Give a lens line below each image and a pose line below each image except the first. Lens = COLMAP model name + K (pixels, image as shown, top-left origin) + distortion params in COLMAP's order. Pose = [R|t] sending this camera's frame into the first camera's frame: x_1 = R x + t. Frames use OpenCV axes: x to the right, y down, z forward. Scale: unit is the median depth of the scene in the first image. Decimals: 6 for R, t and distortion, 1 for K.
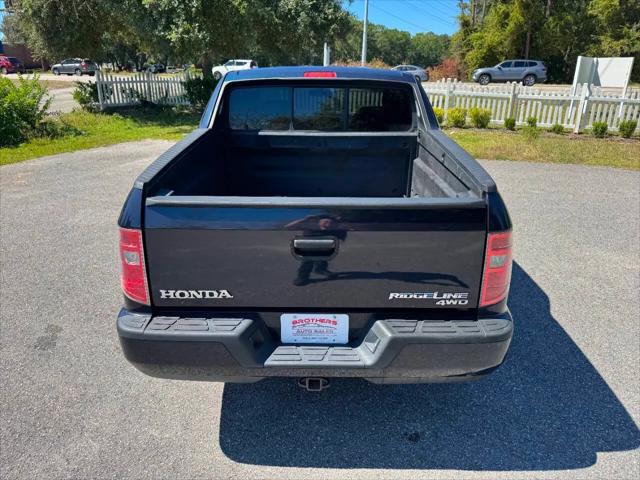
lens RADIAL K [[460.9, 0, 320.4], [0, 460.9, 238.5], [0, 0, 1]] dist [0.038405, -0.047340]
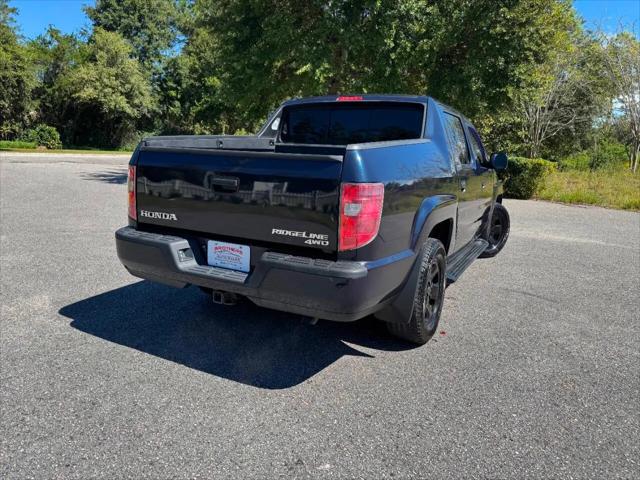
lens RADIAL K [[455.9, 0, 318.7], [0, 455.9, 239.8], [0, 0, 1]] dist [0.002791, -0.007016]
pose [[0.892470, 0.116213, -0.435880, 0.660872], [-0.189117, 0.973624, -0.127634, 0.231882], [0.409550, 0.196342, 0.890909, -0.032099]]
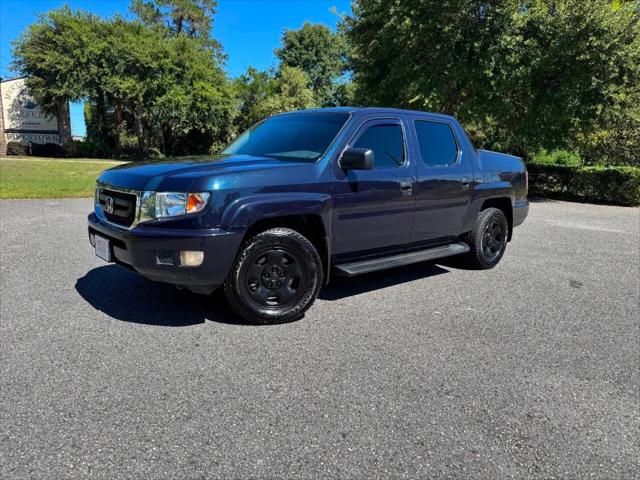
lens RADIAL K [[448.3, 0, 317.0], [0, 448.3, 239.0], [0, 0, 1]] dist [0.042505, -0.058253]
pose [[0.671797, 0.147899, -0.725820, 2.037022], [-0.287640, 0.955057, -0.071621, 0.548291], [0.682607, 0.256890, 0.684146, -0.784636]]
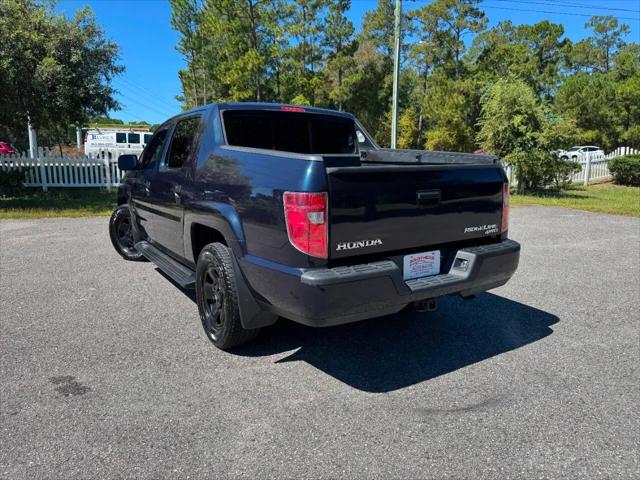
lens RADIAL K [[462.5, 0, 318.7], [0, 462.5, 234.8], [0, 0, 1]] dist [0.005410, -0.006271]
pose [[0.838150, -0.092813, 0.537486, -0.861633], [0.189193, 0.973707, -0.126887, 0.196418], [-0.511577, 0.208039, 0.833672, 0.002607]]
